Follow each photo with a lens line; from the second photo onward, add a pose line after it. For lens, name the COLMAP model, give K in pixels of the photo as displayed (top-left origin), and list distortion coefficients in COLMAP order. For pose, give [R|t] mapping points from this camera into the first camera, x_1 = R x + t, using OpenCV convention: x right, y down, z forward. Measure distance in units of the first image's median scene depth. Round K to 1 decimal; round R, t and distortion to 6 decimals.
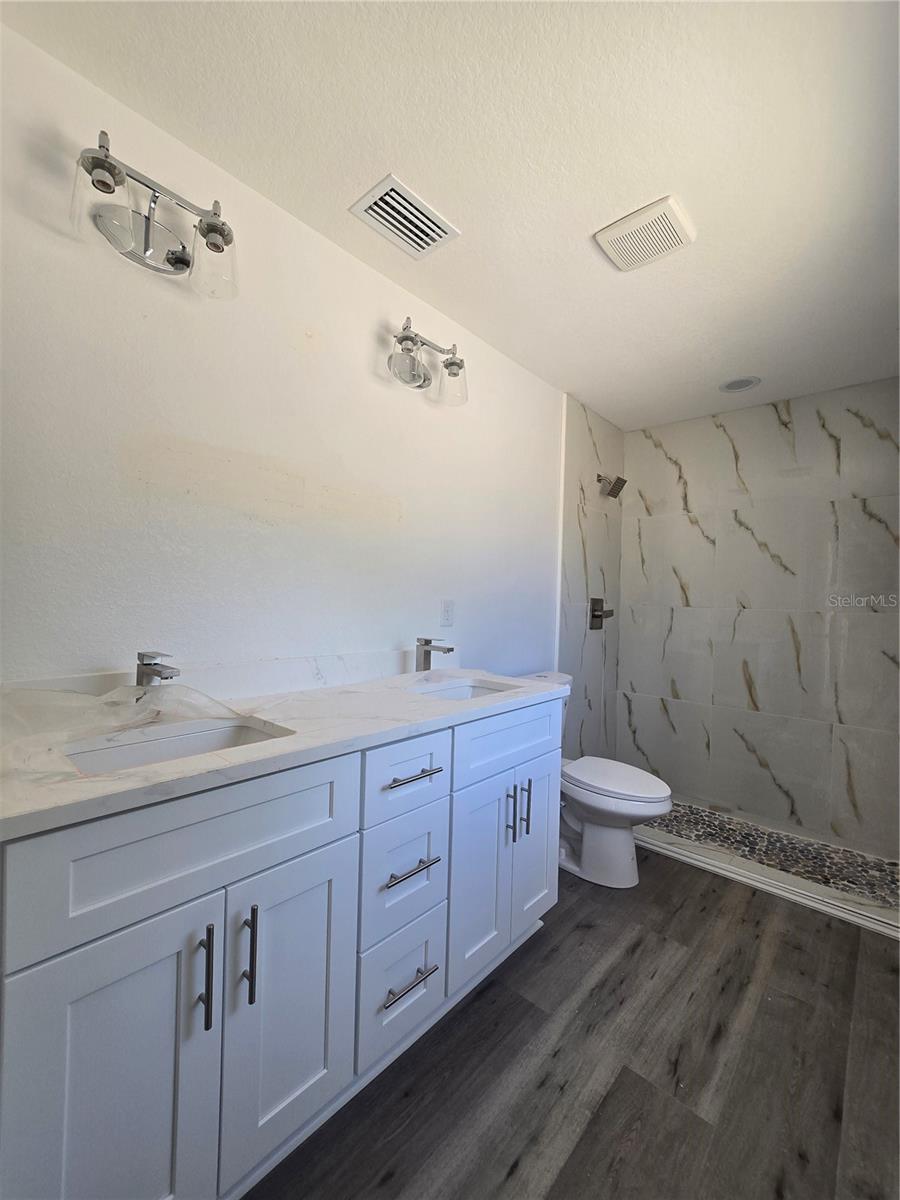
lens RADIAL K [[490.7, 0, 454.4], [0, 490.7, 602.2], [0, 0, 1]] dist [-0.004947, 0.000463]
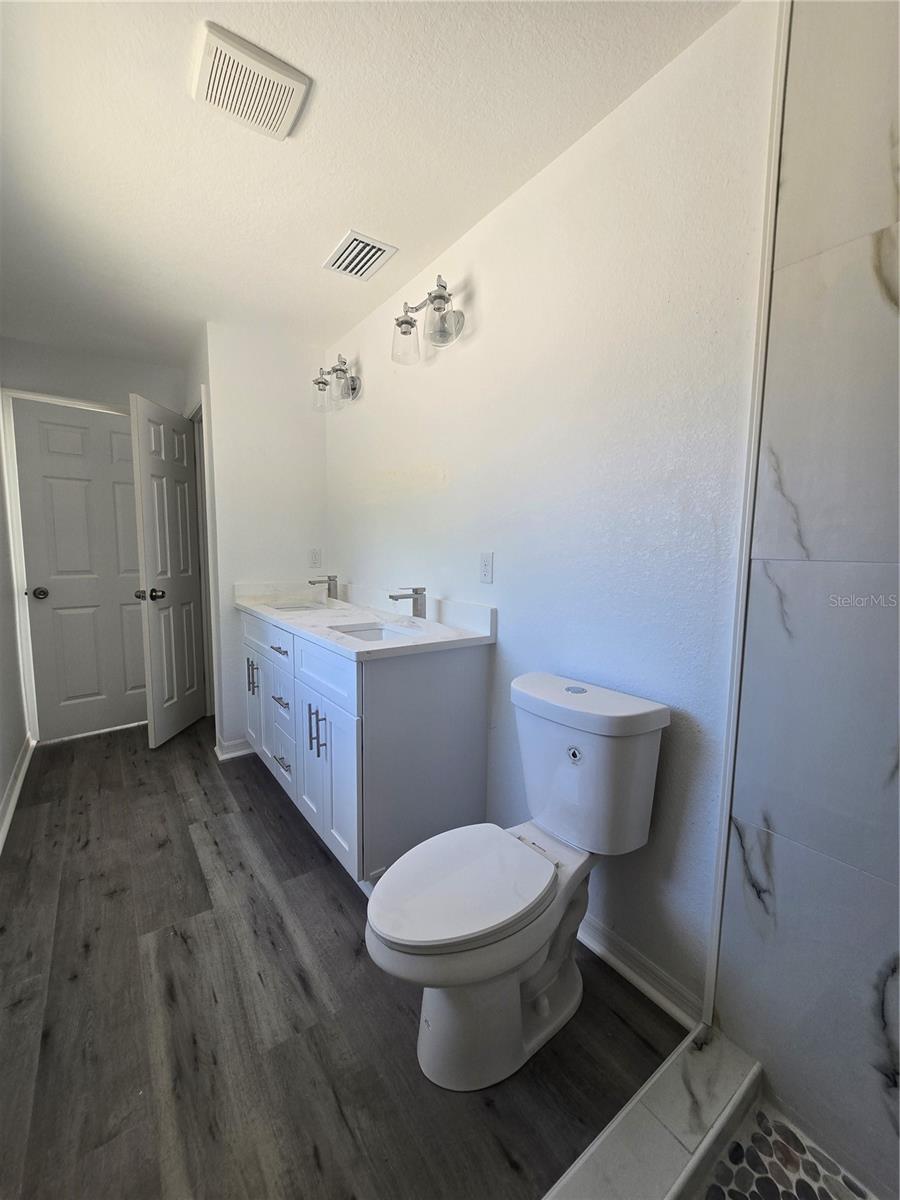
lens RADIAL K [[490.7, 0, 454.4], [0, 490.7, 602.2], [0, 0, 1]] dist [-0.004947, 0.000463]
pose [[-0.217214, 0.072760, -0.973408, 1.213165], [-0.011795, 0.996950, 0.077151, 0.023290], [0.976053, 0.028239, -0.215694, 1.612580]]
